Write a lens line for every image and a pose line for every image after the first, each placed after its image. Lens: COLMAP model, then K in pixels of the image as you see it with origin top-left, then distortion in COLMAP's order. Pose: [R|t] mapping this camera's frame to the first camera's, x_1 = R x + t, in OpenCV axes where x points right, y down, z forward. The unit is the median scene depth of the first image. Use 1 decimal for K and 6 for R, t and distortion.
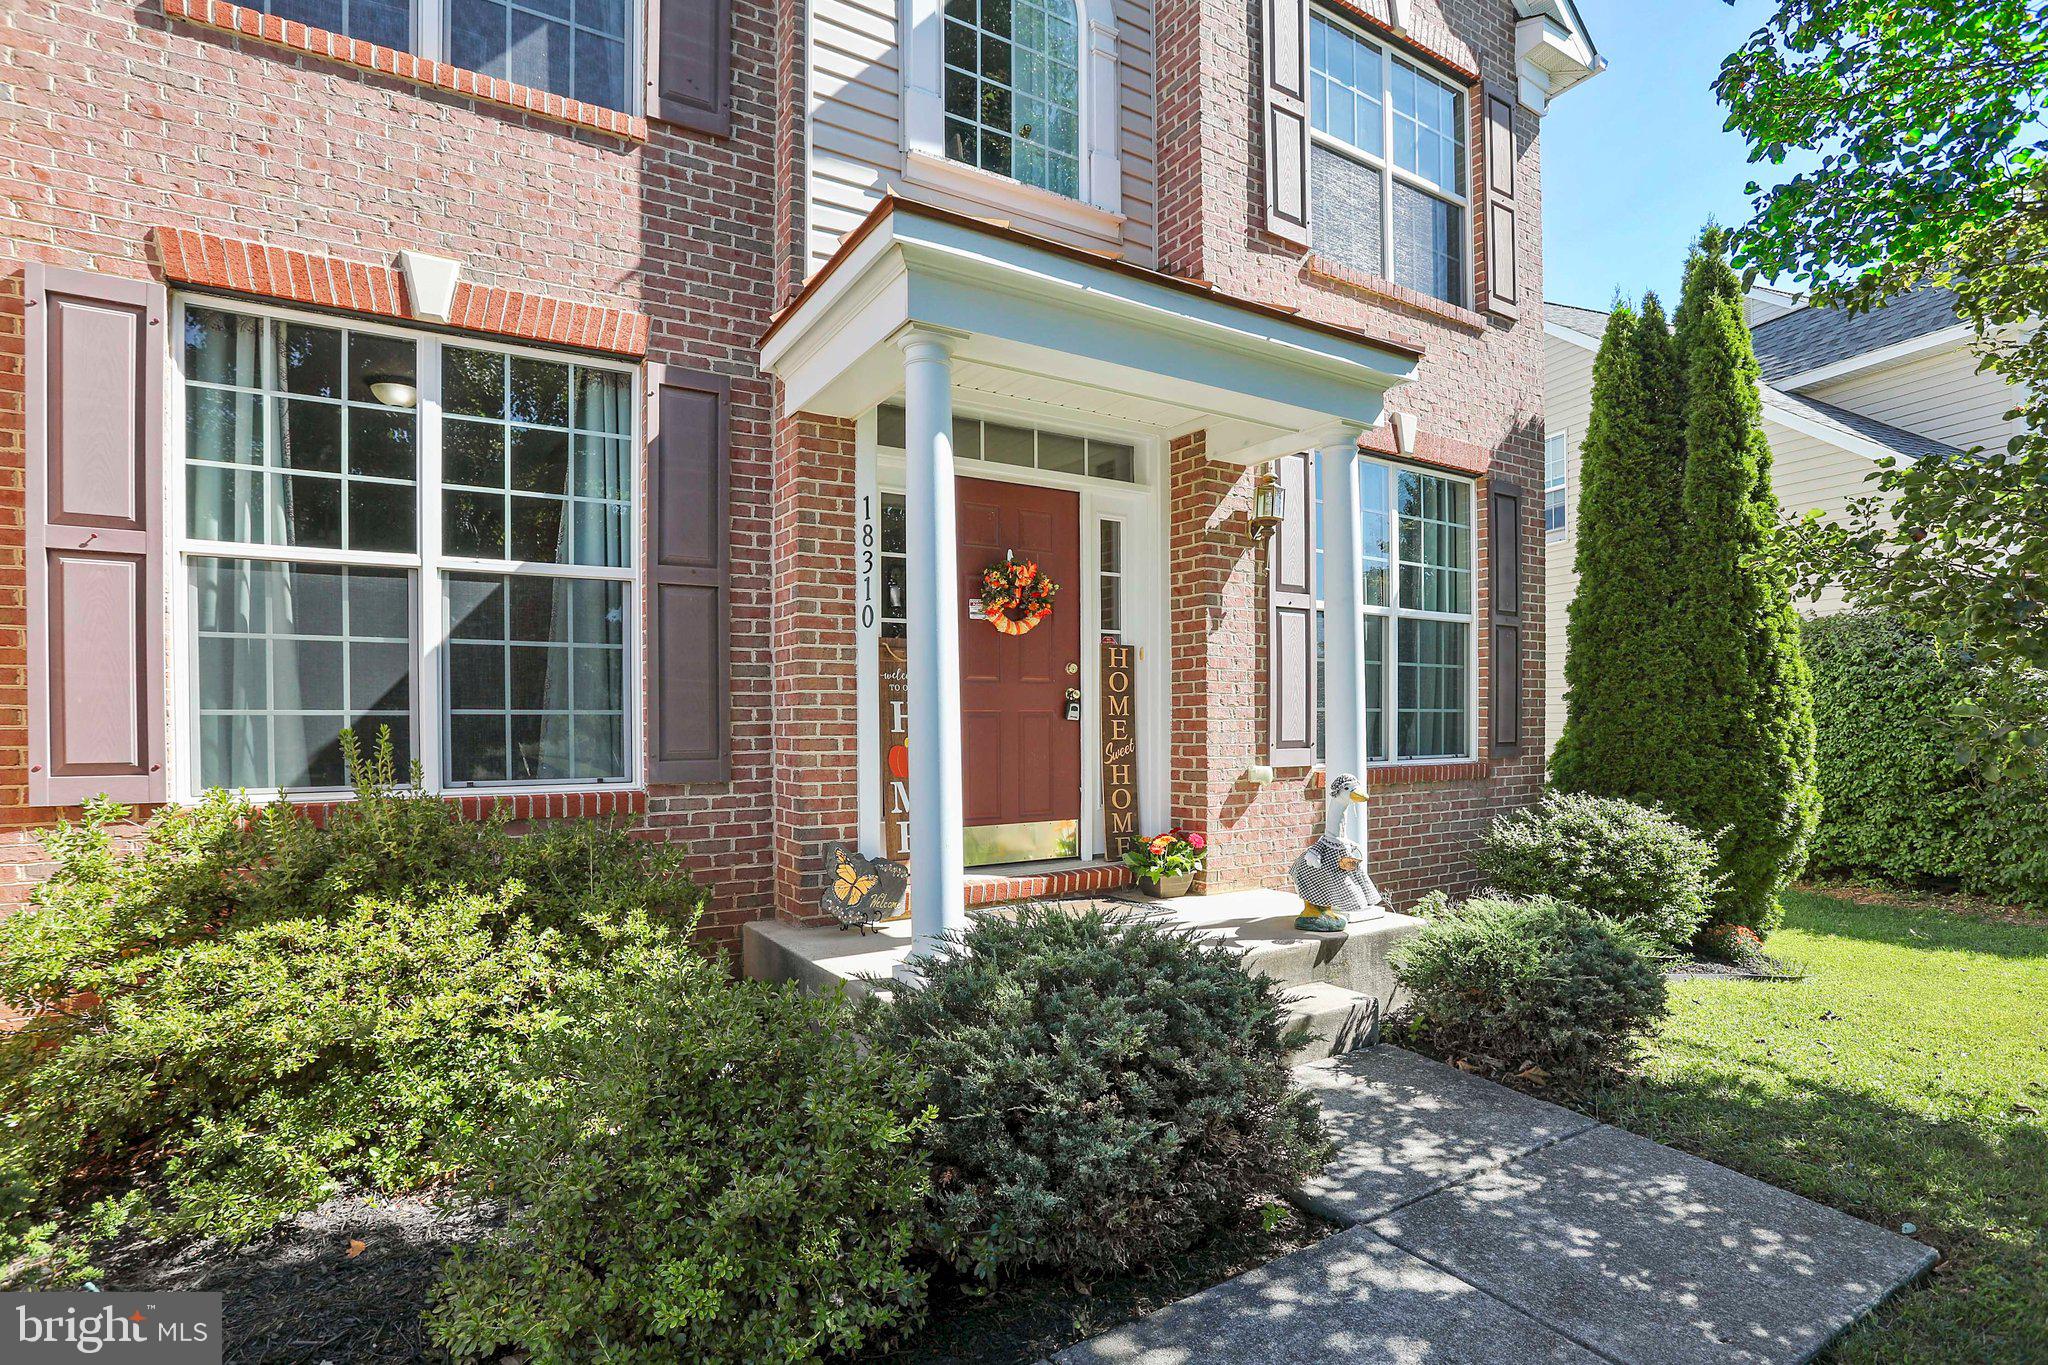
lens RADIAL K [[967.1, 0, 1019.5], [0, 967.1, 707.8], [0, 0, 1]] dist [-0.055730, 0.022956]
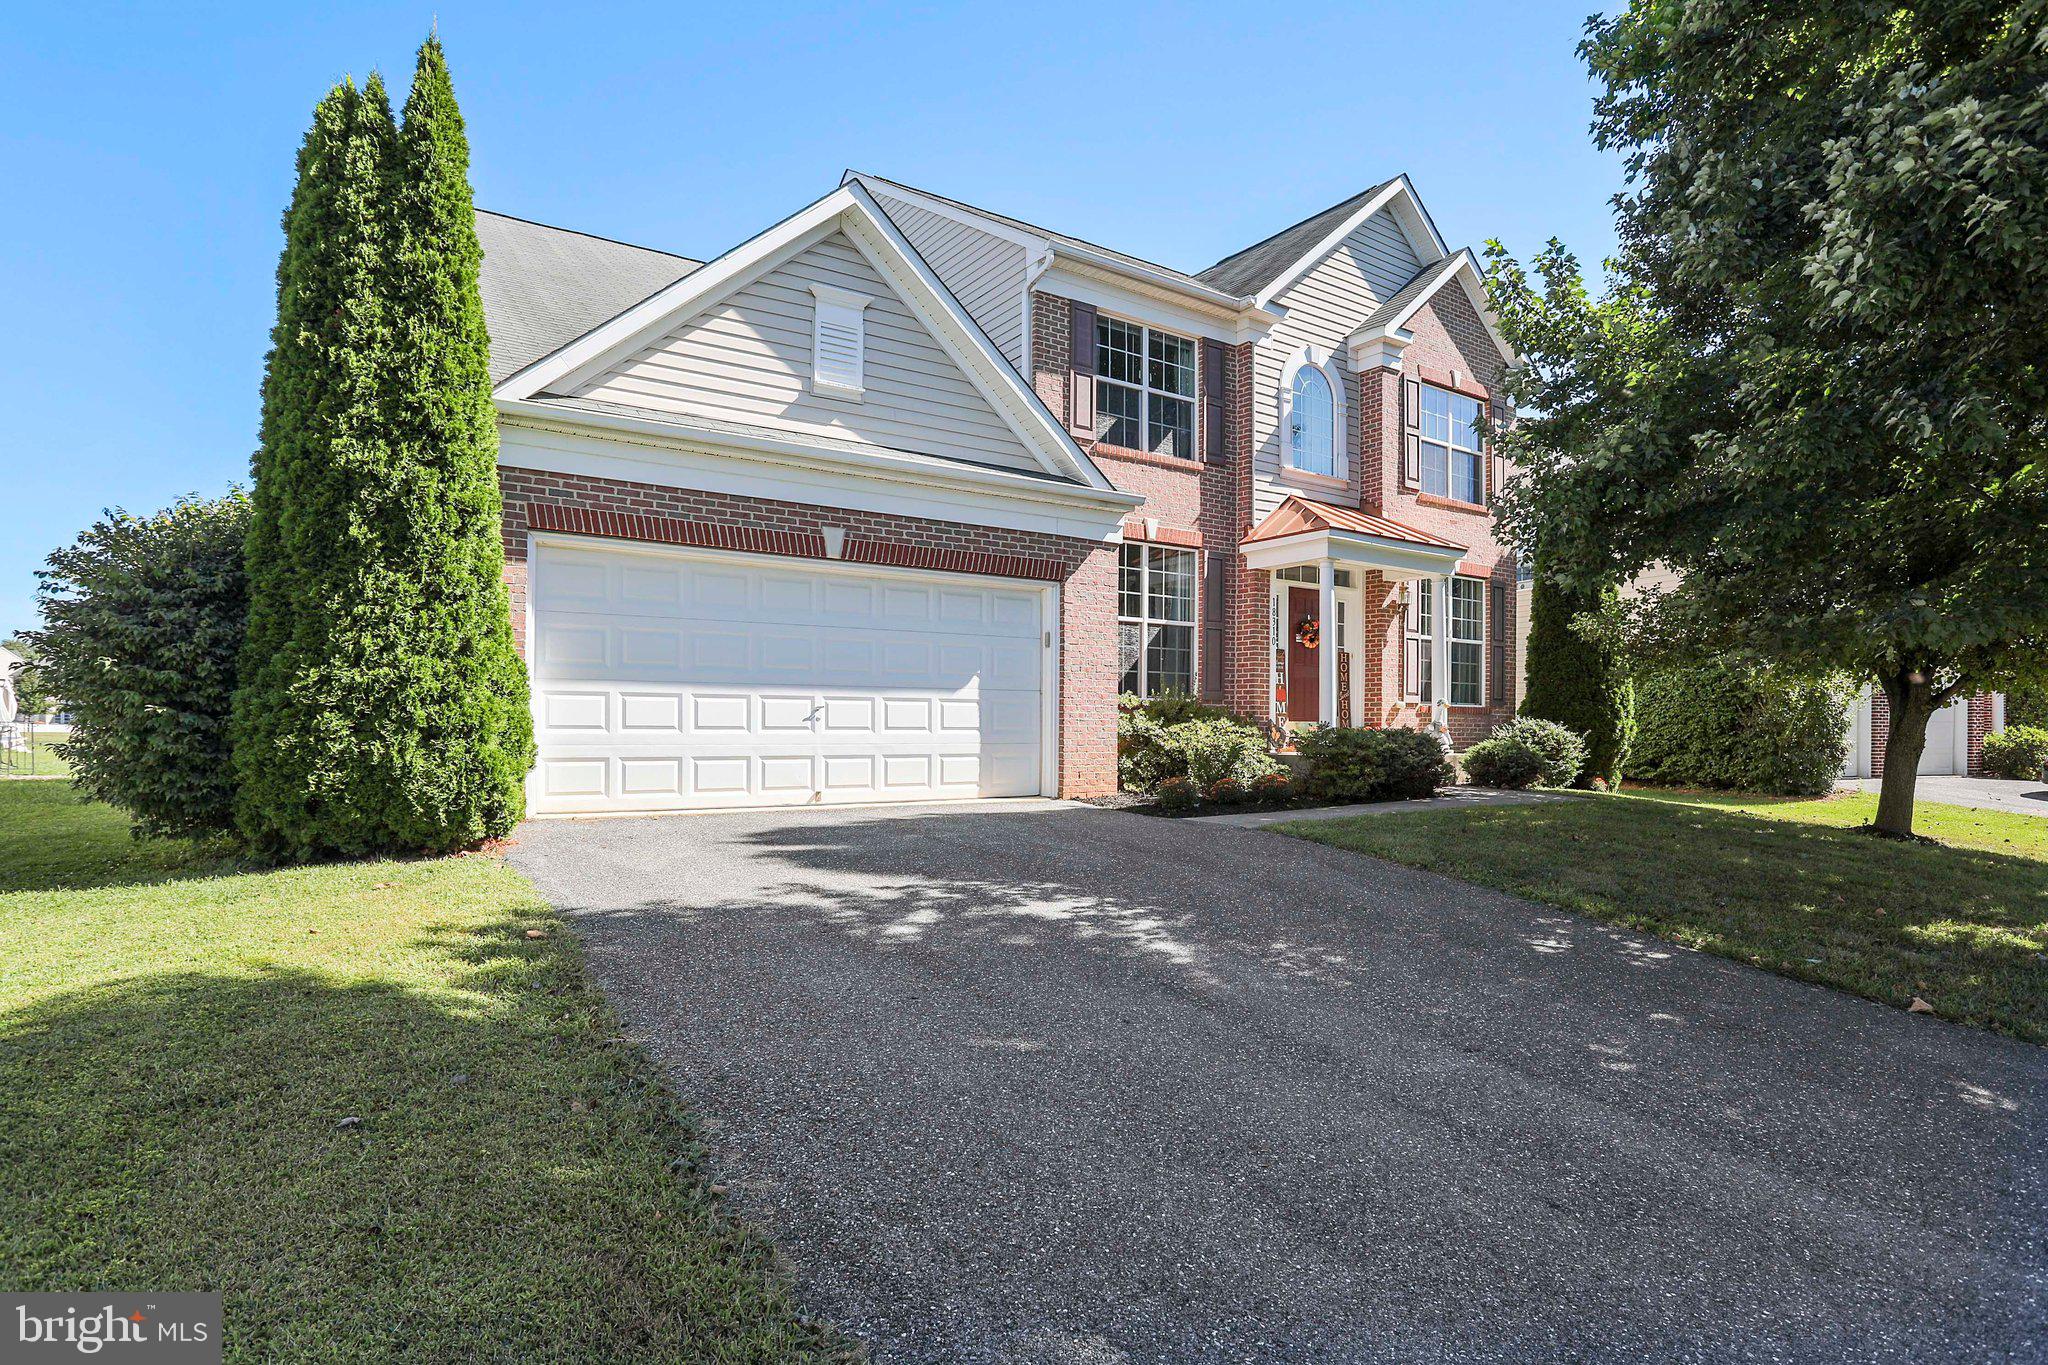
lens RADIAL K [[1068.6, 0, 1021.3], [0, 1068.6, 692.2], [0, 0, 1]] dist [-0.014043, -0.000046]
pose [[0.998611, 0.014488, 0.050656, -0.865287], [-0.013365, 0.999659, -0.022447, 0.109968], [-0.050964, 0.021739, 0.998464, -1.700058]]
